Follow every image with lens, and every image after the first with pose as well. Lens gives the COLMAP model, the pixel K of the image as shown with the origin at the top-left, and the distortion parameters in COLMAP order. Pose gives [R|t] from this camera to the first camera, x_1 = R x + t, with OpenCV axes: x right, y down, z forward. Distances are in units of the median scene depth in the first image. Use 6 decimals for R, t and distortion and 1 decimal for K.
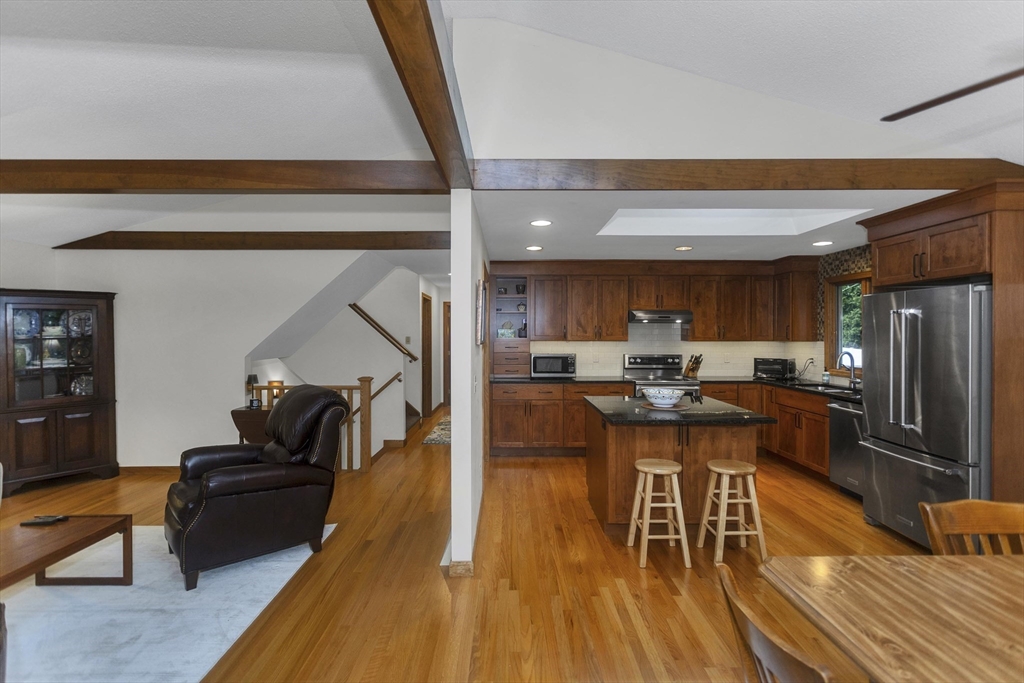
lens RADIAL K [[494.5, 0, 506.0], [0, 494.5, 334.9], [0, 0, 1]] dist [-0.001751, 0.006251]
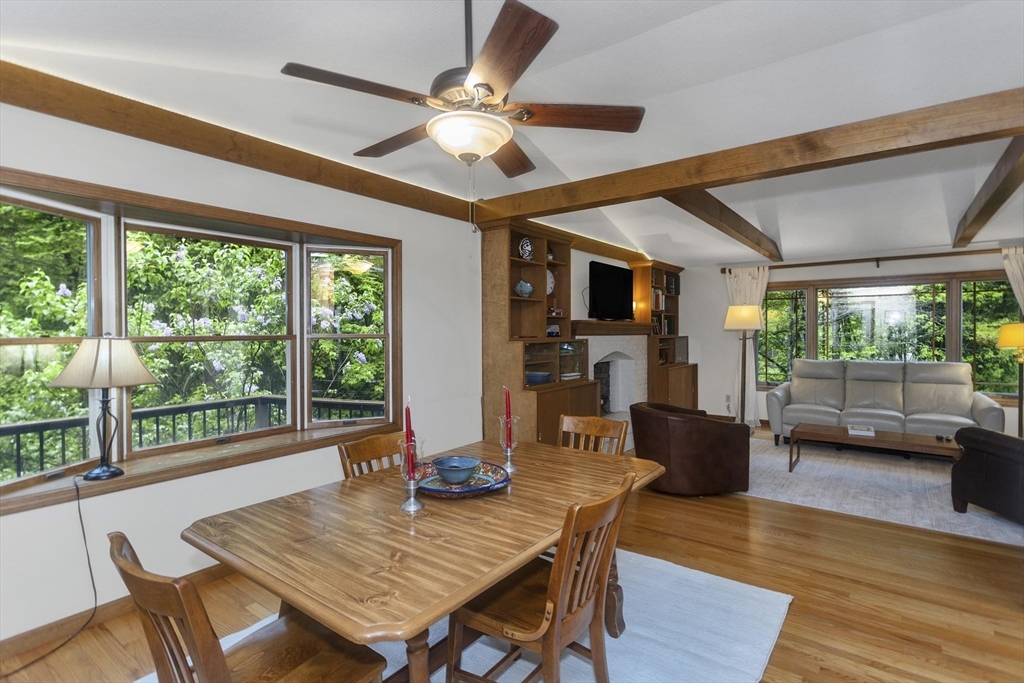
lens RADIAL K [[494.5, 0, 522.4], [0, 494.5, 336.2], [0, 0, 1]] dist [-0.001751, 0.006251]
pose [[-0.605226, 0.015126, -0.795910, 0.608050], [0.002081, 0.999846, 0.017419, 0.012576], [0.796051, 0.008886, -0.605164, 0.477020]]
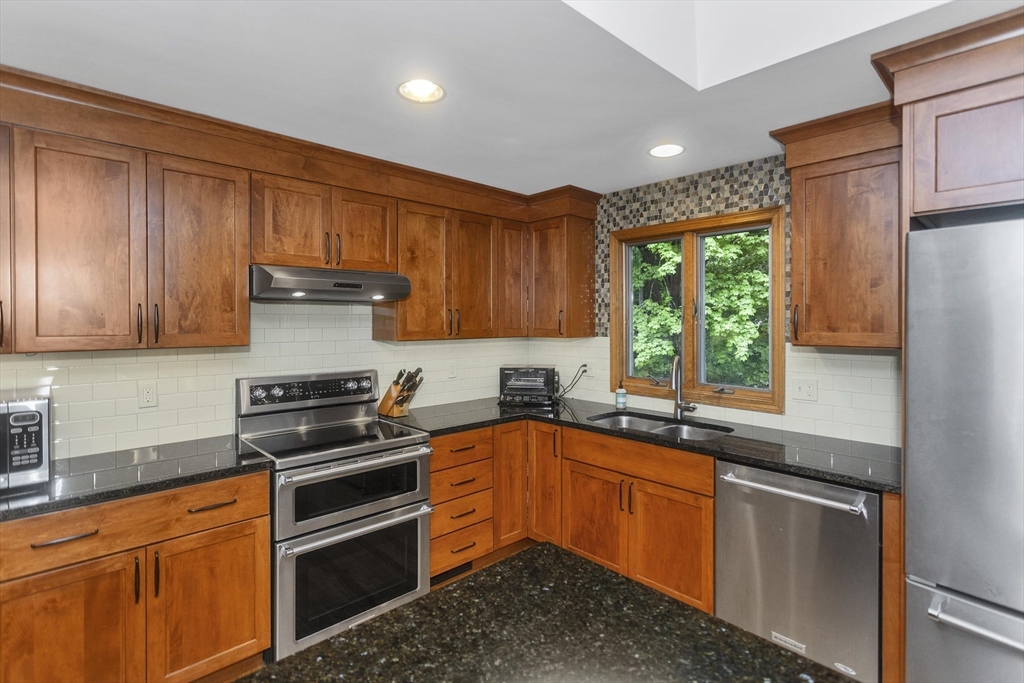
lens RADIAL K [[494.5, 0, 523.1], [0, 494.5, 321.3], [0, 0, 1]] dist [-0.001751, 0.006251]
pose [[0.728719, -0.001898, 0.684810, 0.163591], [0.004422, 0.999988, -0.001934, -0.005509], [-0.684798, 0.004438, 0.728719, 0.674785]]
